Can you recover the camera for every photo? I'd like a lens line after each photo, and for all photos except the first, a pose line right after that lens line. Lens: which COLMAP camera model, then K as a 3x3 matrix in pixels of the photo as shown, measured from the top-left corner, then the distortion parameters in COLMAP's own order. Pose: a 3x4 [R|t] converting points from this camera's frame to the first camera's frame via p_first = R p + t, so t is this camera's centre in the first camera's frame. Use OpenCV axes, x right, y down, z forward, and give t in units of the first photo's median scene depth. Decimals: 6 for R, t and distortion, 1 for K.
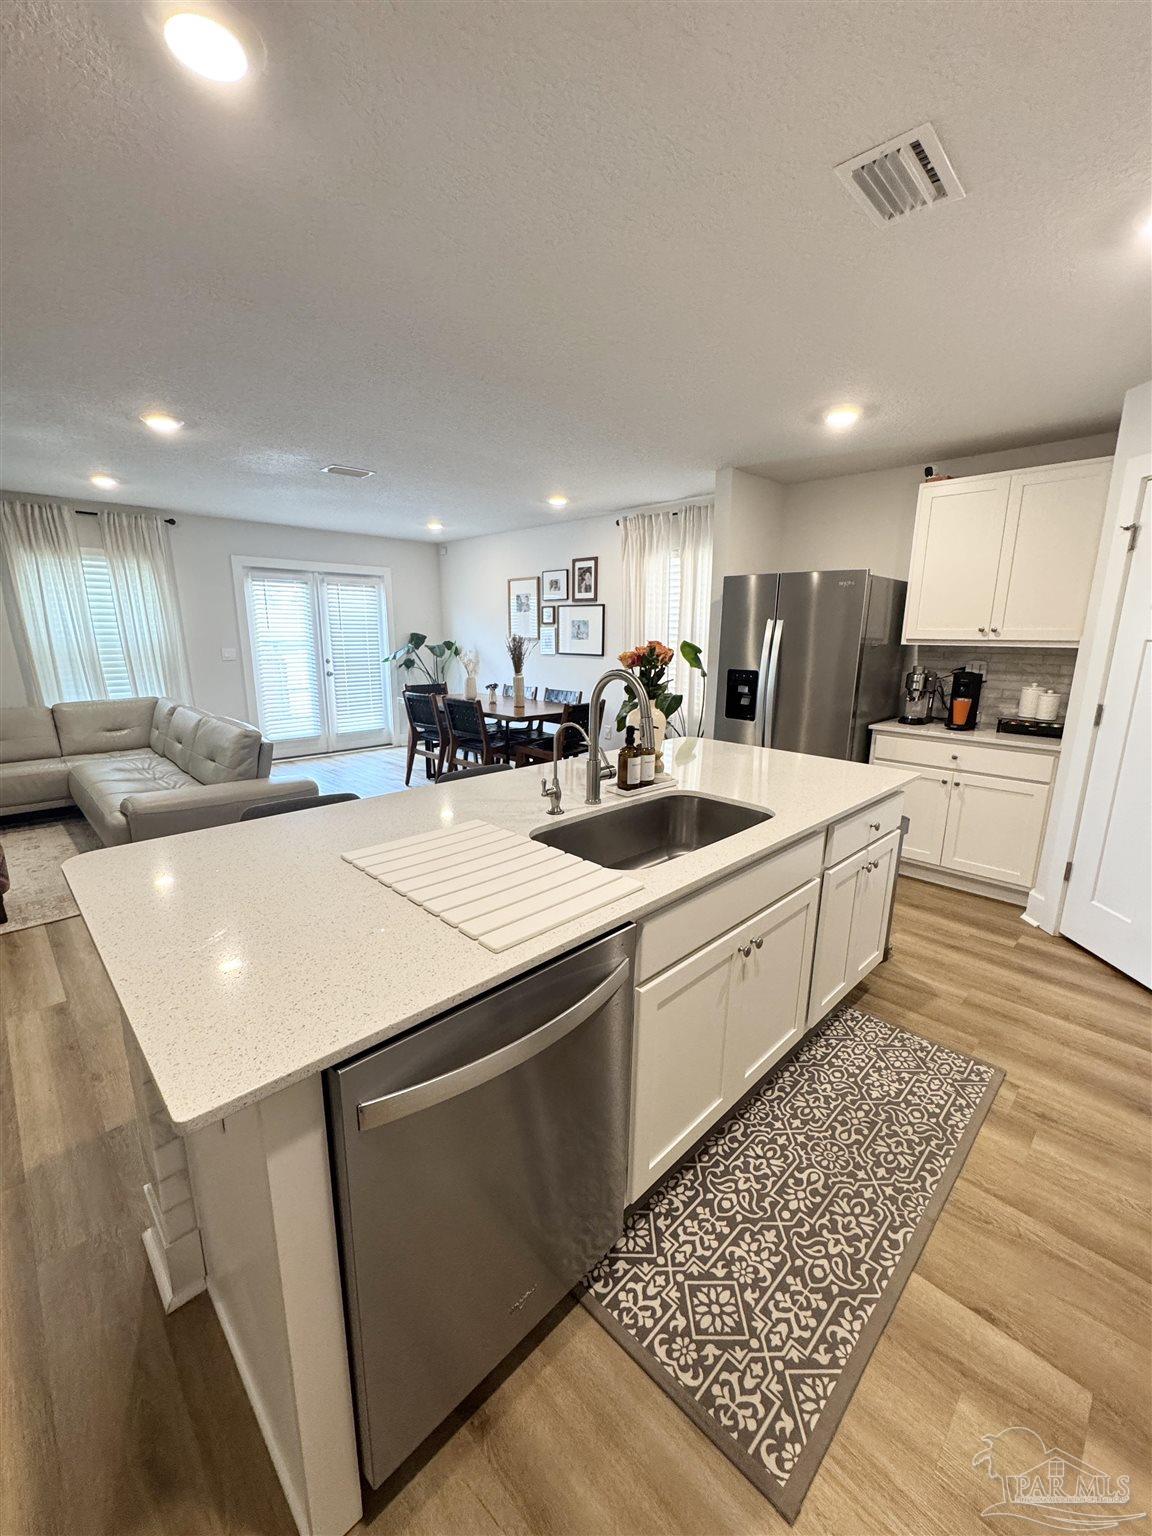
lens RADIAL K [[618.1, 0, 576.0], [0, 618.1, 768.0], [0, 0, 1]] dist [-0.004835, 0.000747]
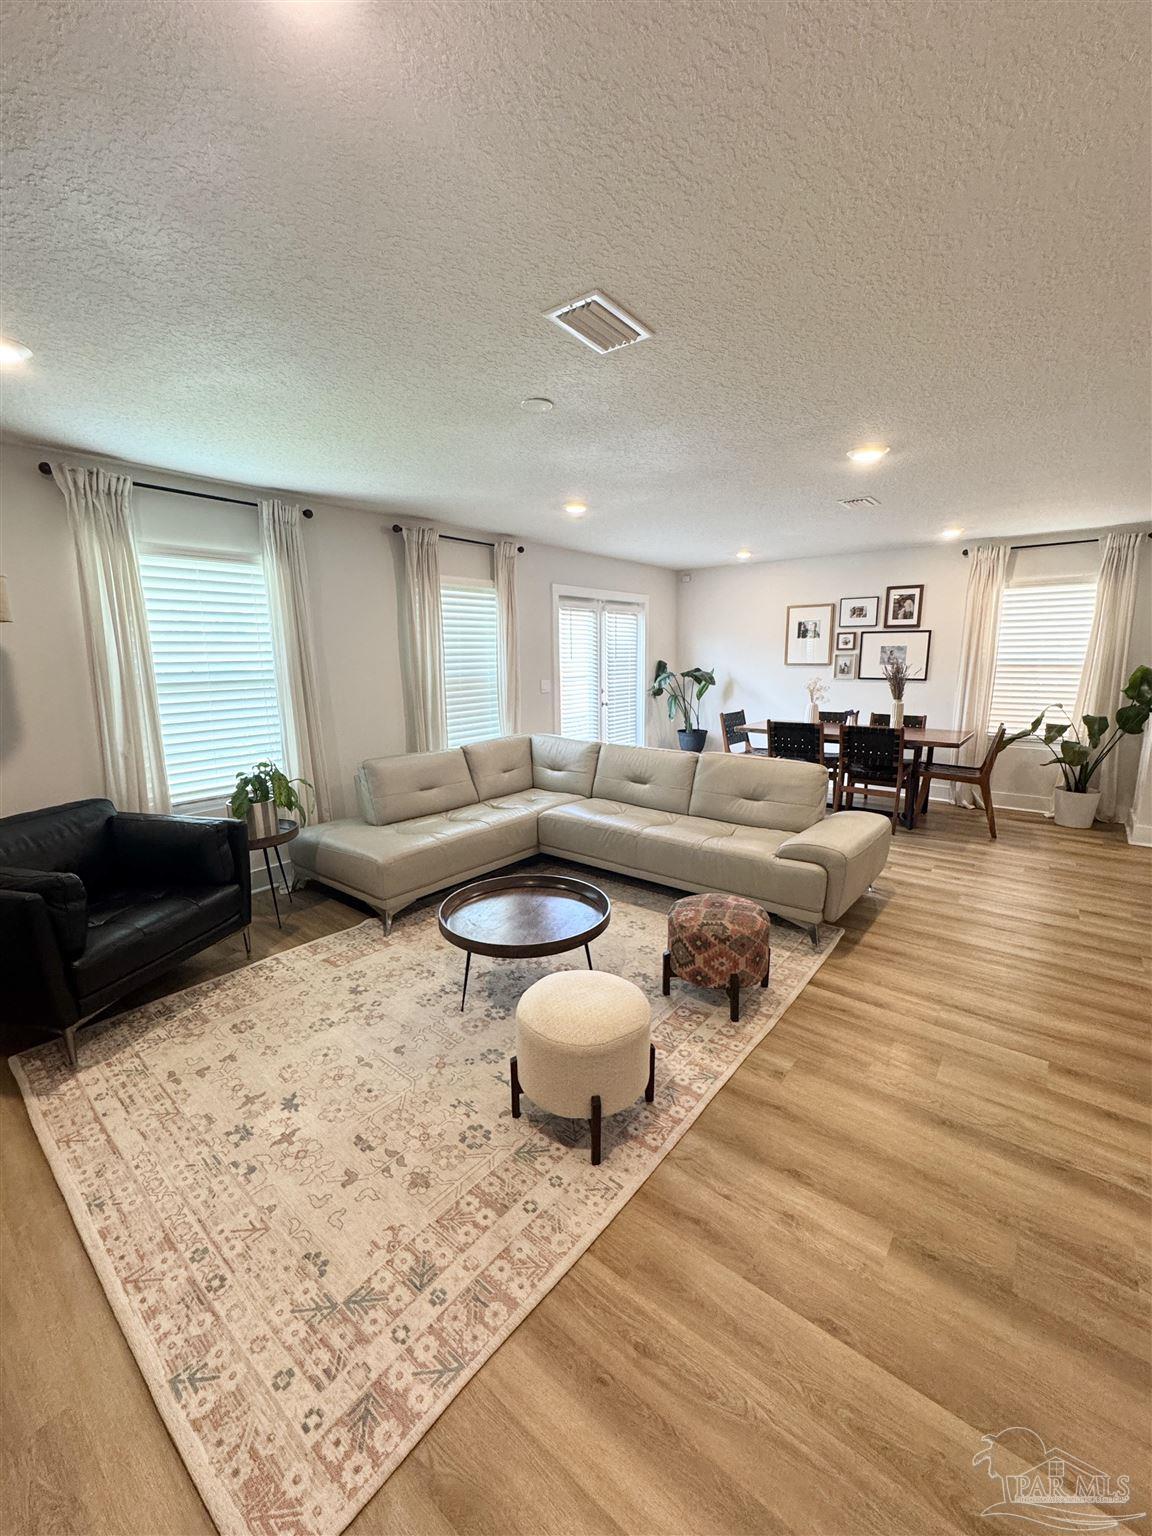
lens RADIAL K [[618.1, 0, 576.0], [0, 618.1, 768.0], [0, 0, 1]] dist [-0.004835, 0.000747]
pose [[0.993209, -0.036546, 0.110457, -0.625788], [0.040321, 0.998670, -0.032138, -0.025681], [-0.109136, 0.036374, 0.993361, 0.049810]]
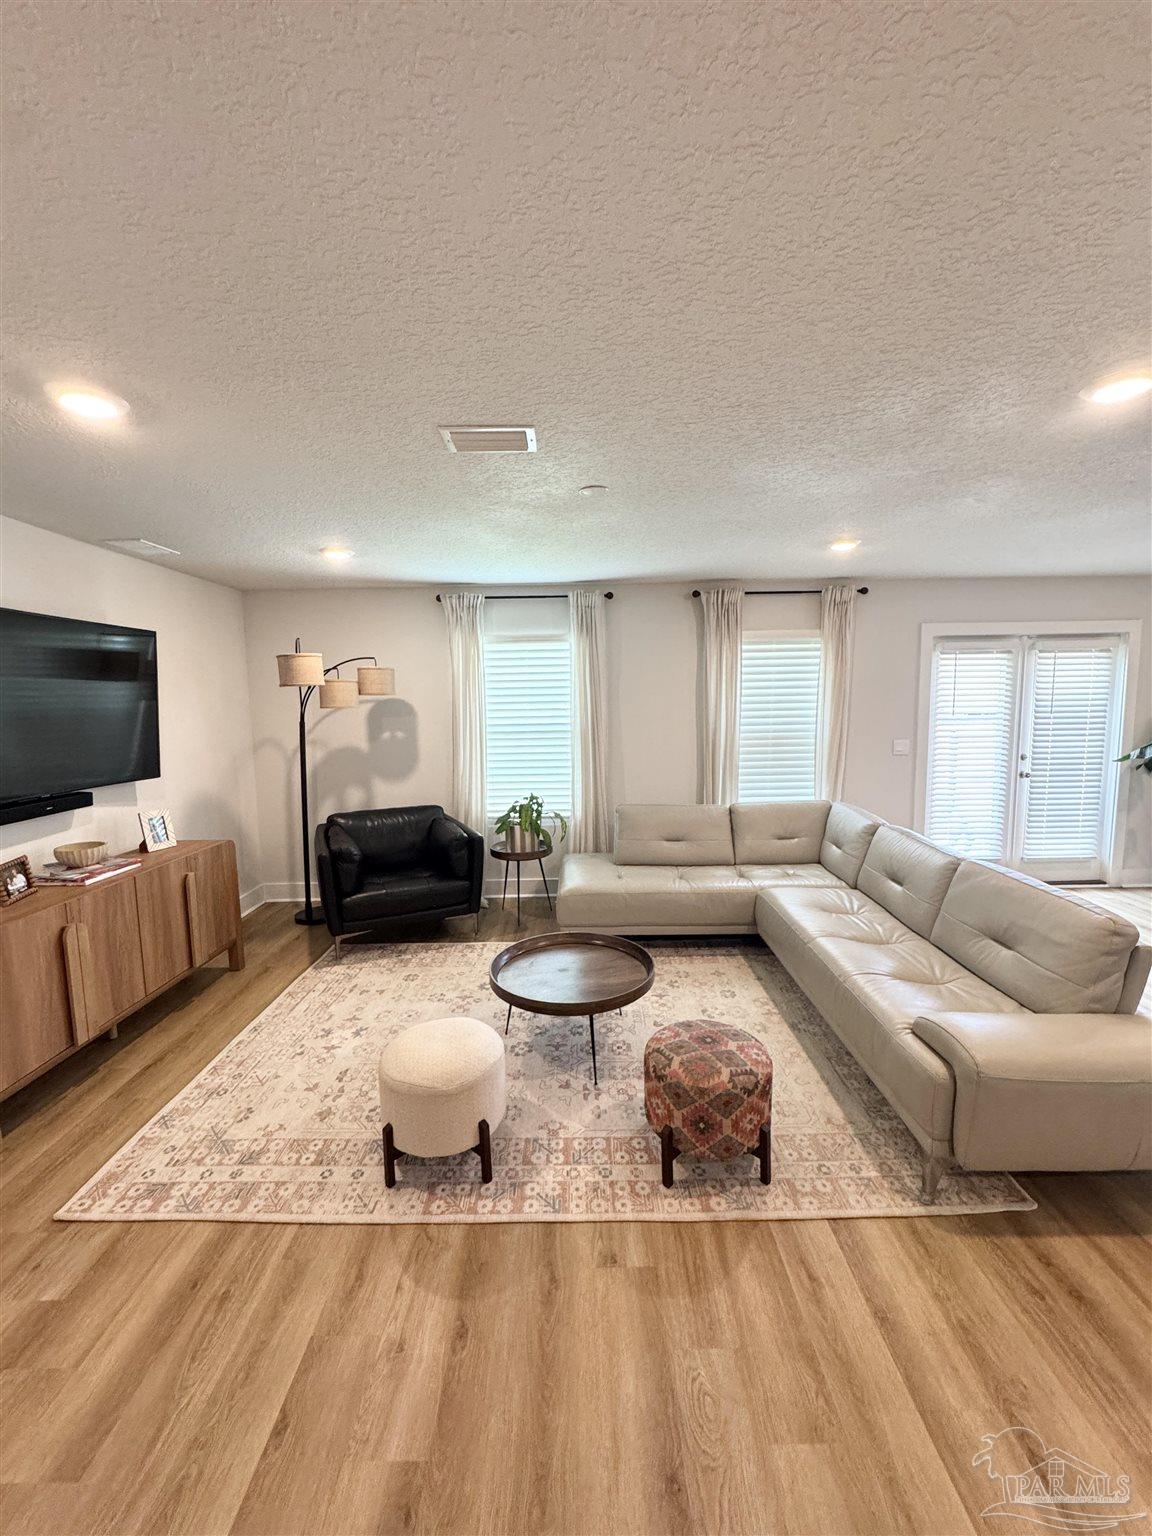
lens RADIAL K [[616.6, 0, 576.0], [0, 616.6, 768.0], [0, 0, 1]] dist [-0.005221, 0.000001]
pose [[0.709743, 0.062434, -0.701689, -0.303130], [-0.133870, 0.989868, -0.047332, -0.064987], [0.691624, 0.127529, 0.710909, 0.155539]]
